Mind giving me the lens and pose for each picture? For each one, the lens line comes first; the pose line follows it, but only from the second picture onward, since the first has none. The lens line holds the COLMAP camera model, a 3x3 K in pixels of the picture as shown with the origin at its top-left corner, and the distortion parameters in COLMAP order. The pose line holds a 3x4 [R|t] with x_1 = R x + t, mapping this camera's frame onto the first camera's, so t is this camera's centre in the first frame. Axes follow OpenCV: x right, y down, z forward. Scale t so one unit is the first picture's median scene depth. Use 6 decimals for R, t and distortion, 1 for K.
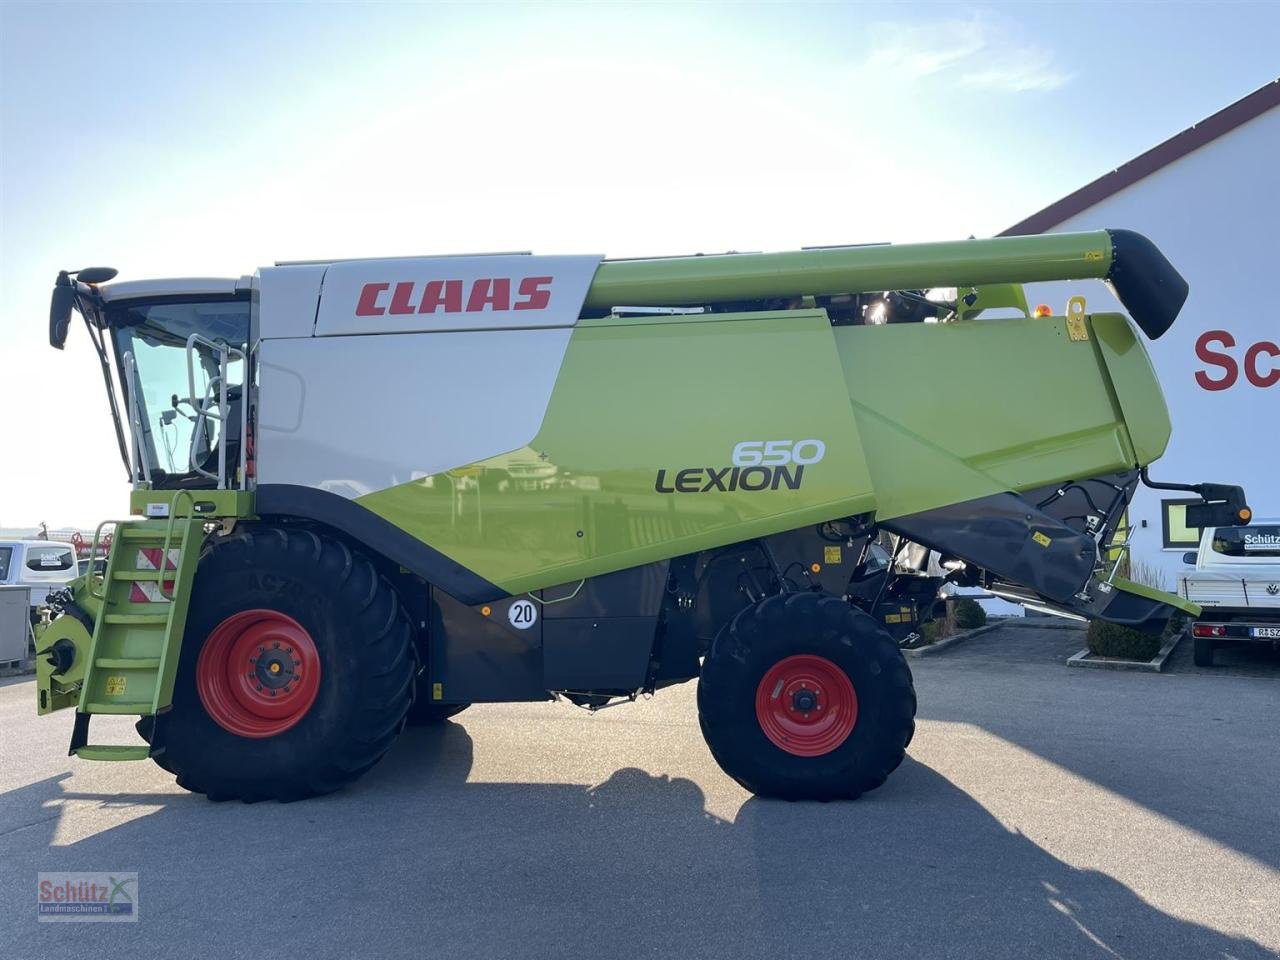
lens RADIAL K [[968.4, 0, 640.0], [0, 968.4, 480.0], [0, 0, 1]] dist [0.049052, -0.000720]
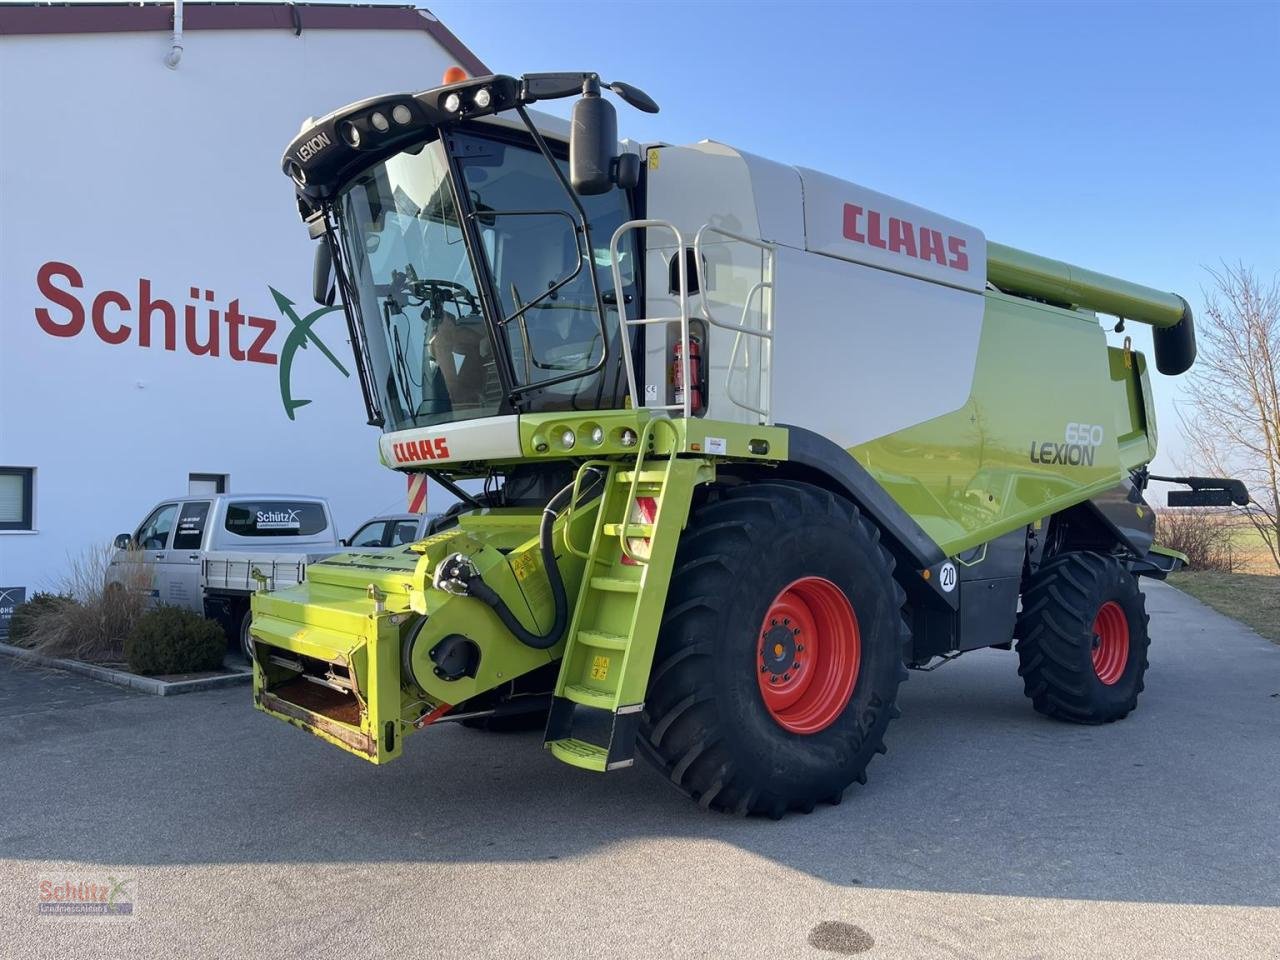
lens RADIAL K [[959.8, 0, 640.0], [0, 959.8, 480.0], [0, 0, 1]] dist [0.036155, -0.000855]
pose [[0.721184, 0.044167, 0.691335, -1.034546], [-0.060994, 0.998138, -0.000140, 0.059124], [-0.690054, -0.042066, 0.722535, 0.513092]]
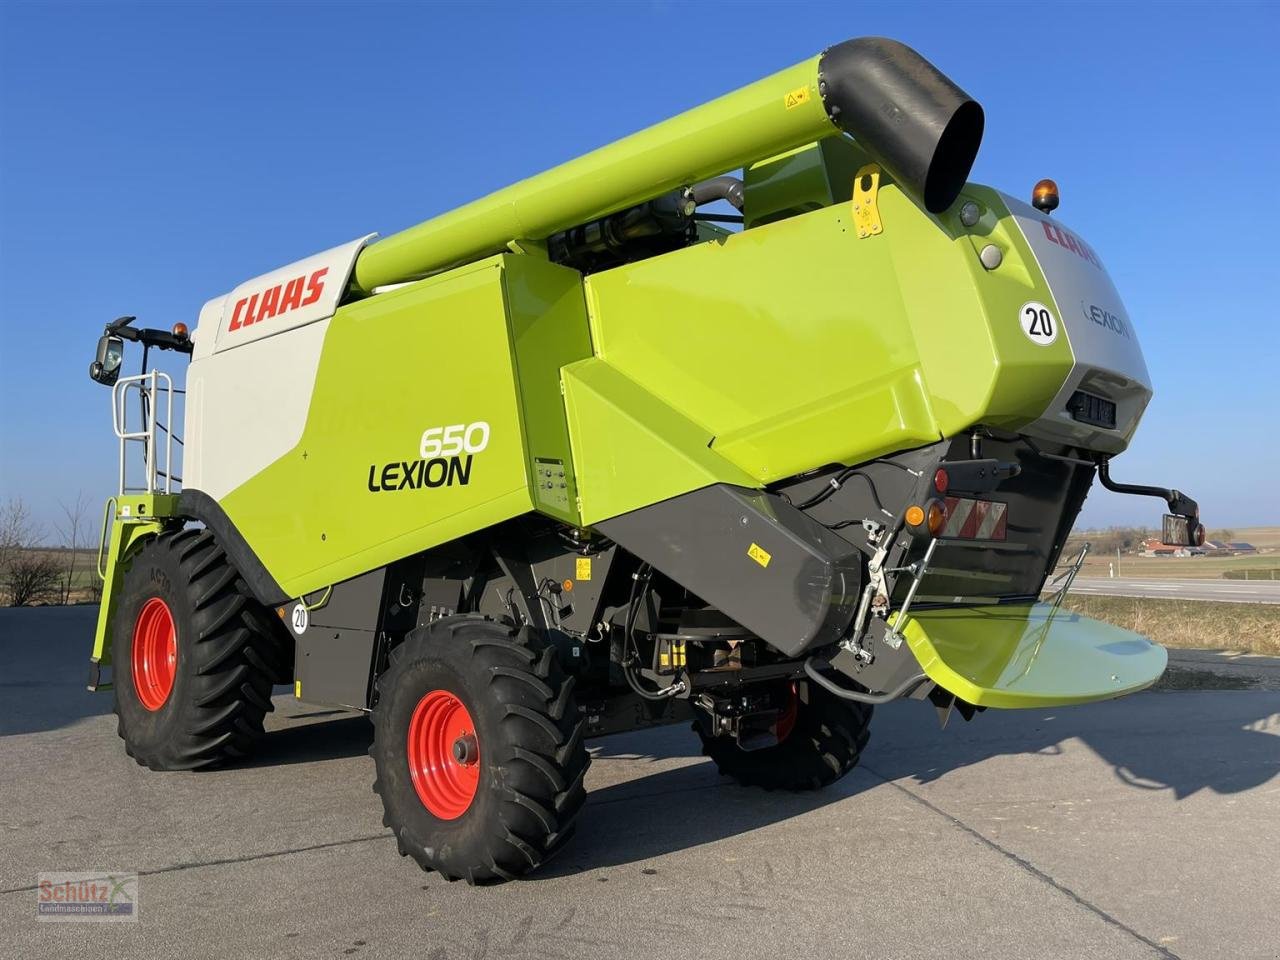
lens RADIAL K [[959.8, 0, 640.0], [0, 959.8, 480.0], [0, 0, 1]] dist [0.036155, -0.000855]
pose [[0.781197, -0.021822, -0.623903, 0.752431], [0.016683, 0.999762, -0.014079, 0.018798], [0.624062, 0.000590, 0.781375, 0.459742]]
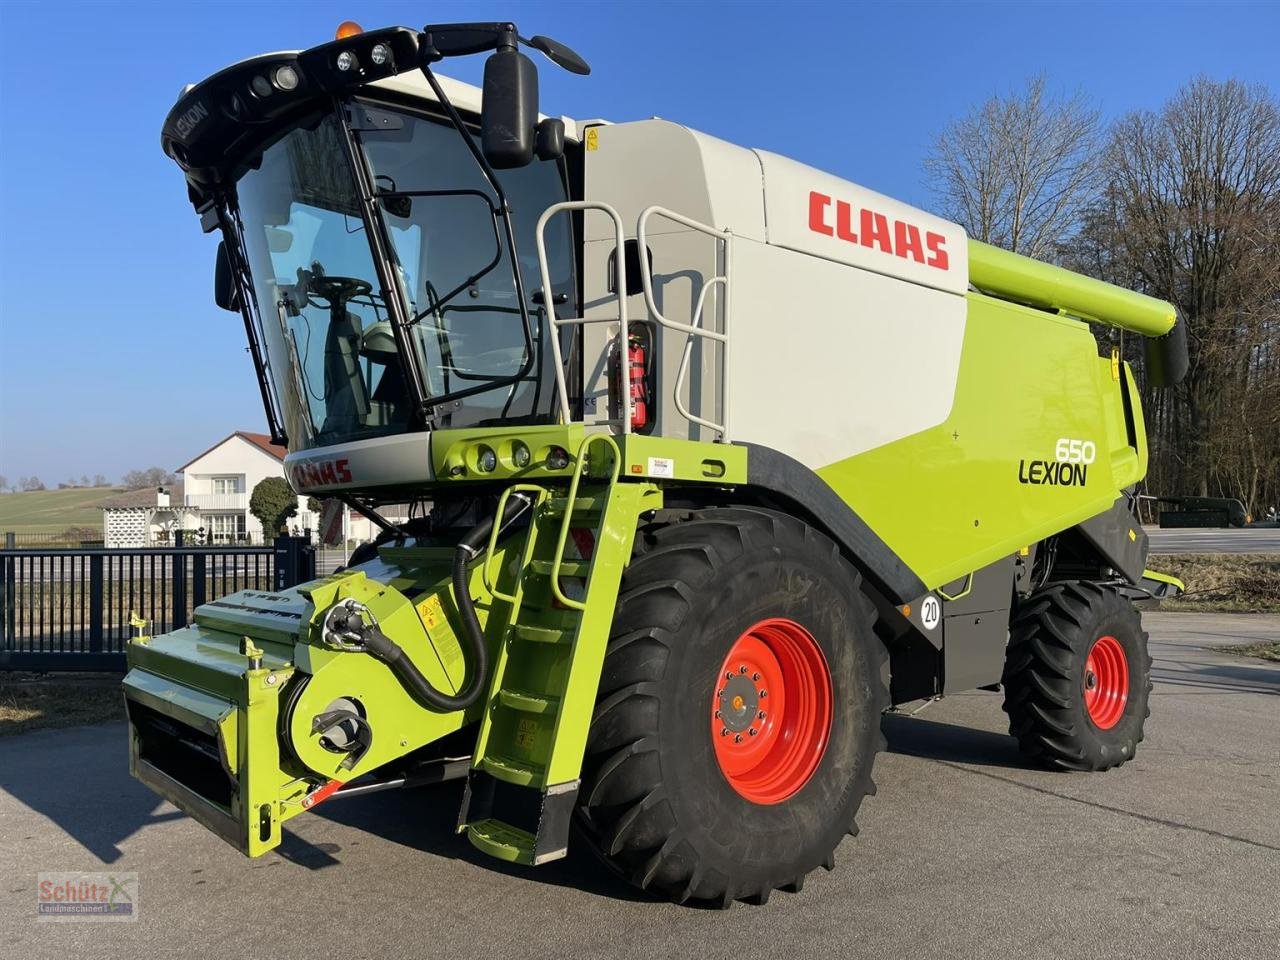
lens RADIAL K [[968.4, 0, 640.0], [0, 968.4, 480.0], [0, 0, 1]] dist [0.049052, -0.000720]
pose [[0.700975, 0.053185, 0.711200, -0.942718], [-0.055192, 0.998270, -0.020254, 0.050931], [-0.711047, -0.025055, 0.702698, 0.572392]]
